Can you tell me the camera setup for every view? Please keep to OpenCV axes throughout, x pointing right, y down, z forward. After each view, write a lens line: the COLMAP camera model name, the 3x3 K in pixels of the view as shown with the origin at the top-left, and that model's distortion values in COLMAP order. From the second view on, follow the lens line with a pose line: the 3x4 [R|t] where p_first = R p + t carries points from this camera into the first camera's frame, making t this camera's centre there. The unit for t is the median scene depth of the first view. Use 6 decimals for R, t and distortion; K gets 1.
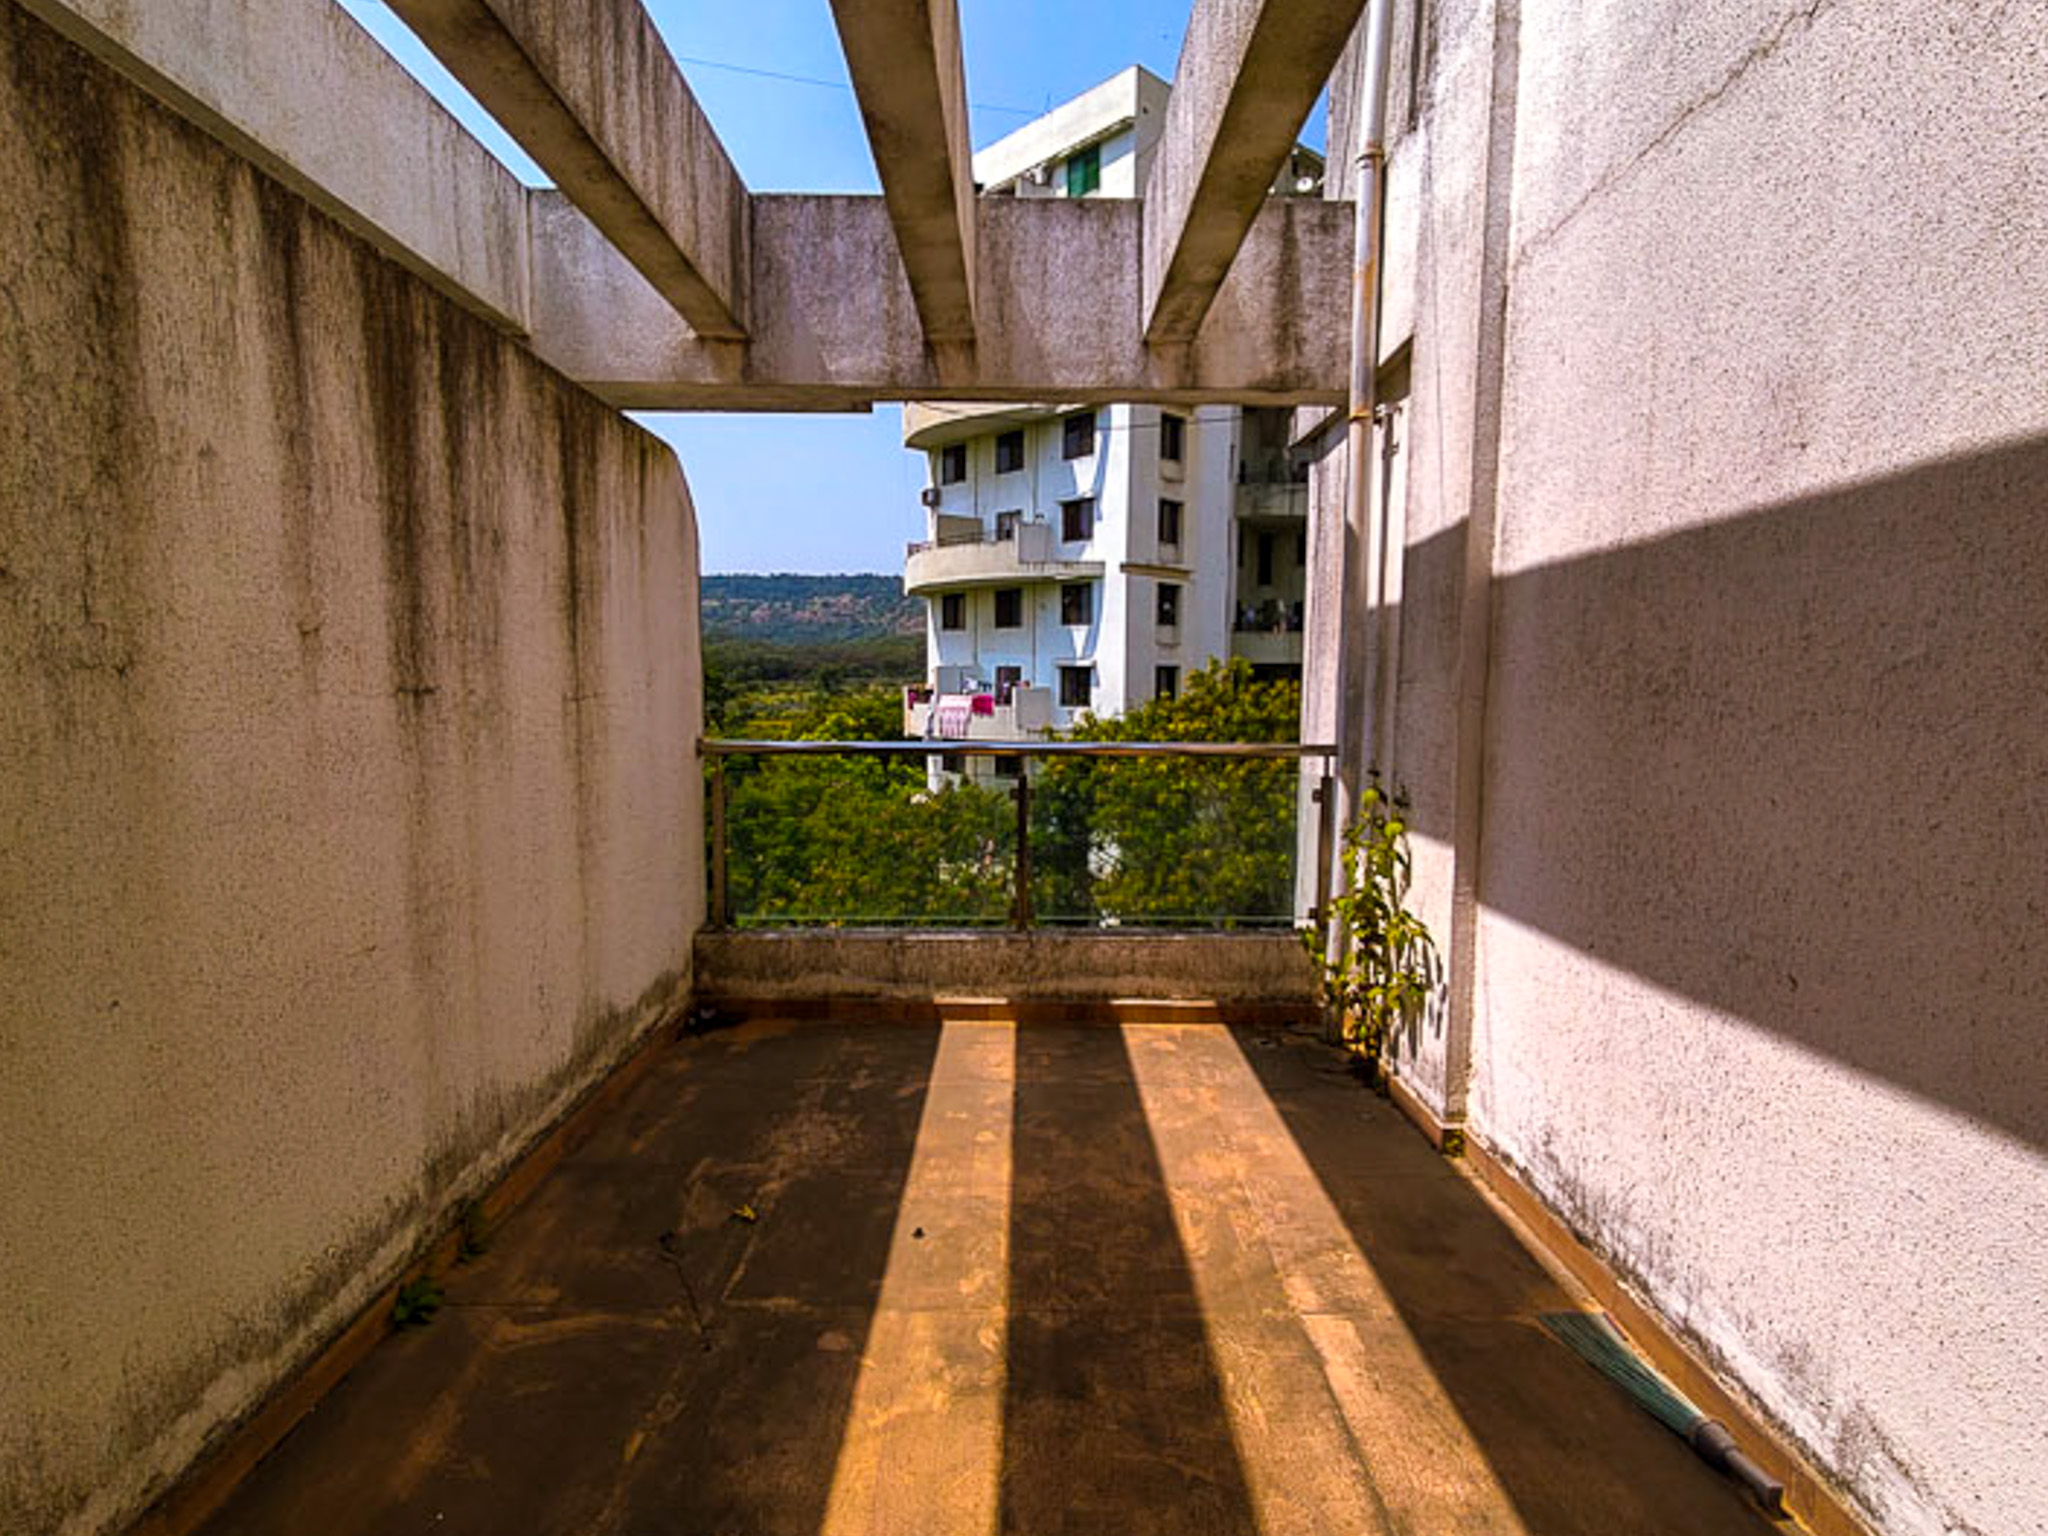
lens RADIAL K [[1032.6, 0, 1024.0], [0, 1032.6, 768.0], [0, 0, 1]] dist [0.010032, -0.001450]
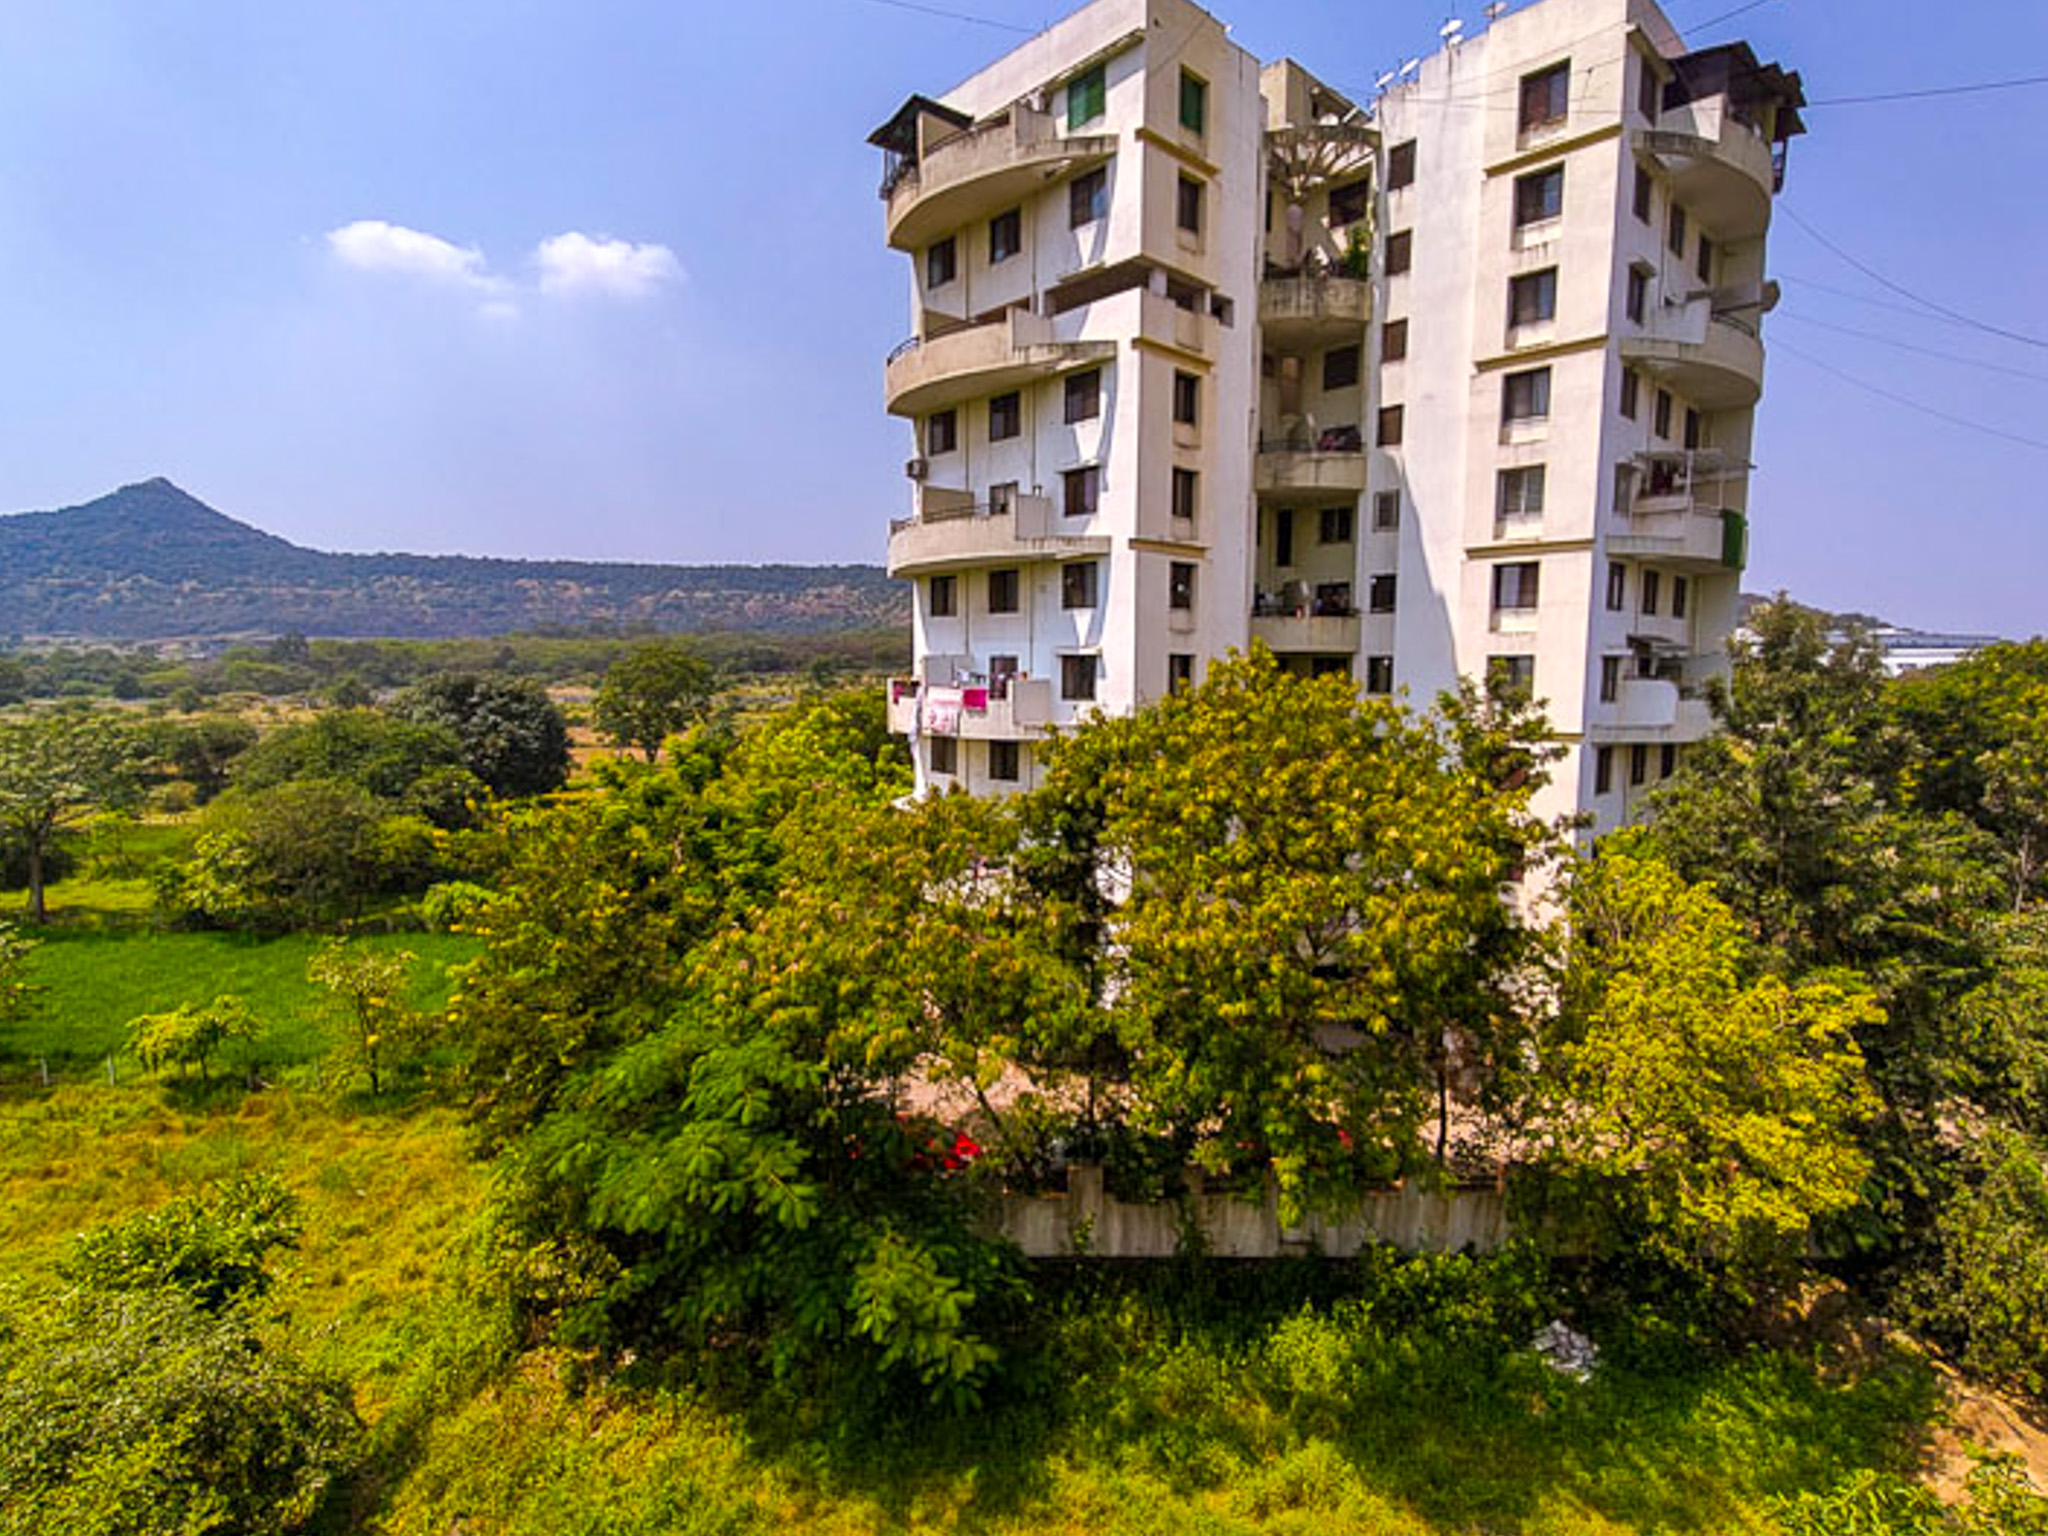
lens RADIAL K [[1034.9, 0, 1024.0], [0, 1034.9, 768.0], [0, 0, 1]] dist [0.010862, -0.009224]
pose [[0.999980, -0.004043, 0.004962, -0.002376], [0.004001, 0.999955, 0.008546, -0.008926], [-0.004996, -0.008526, 0.999951, 0.103222]]
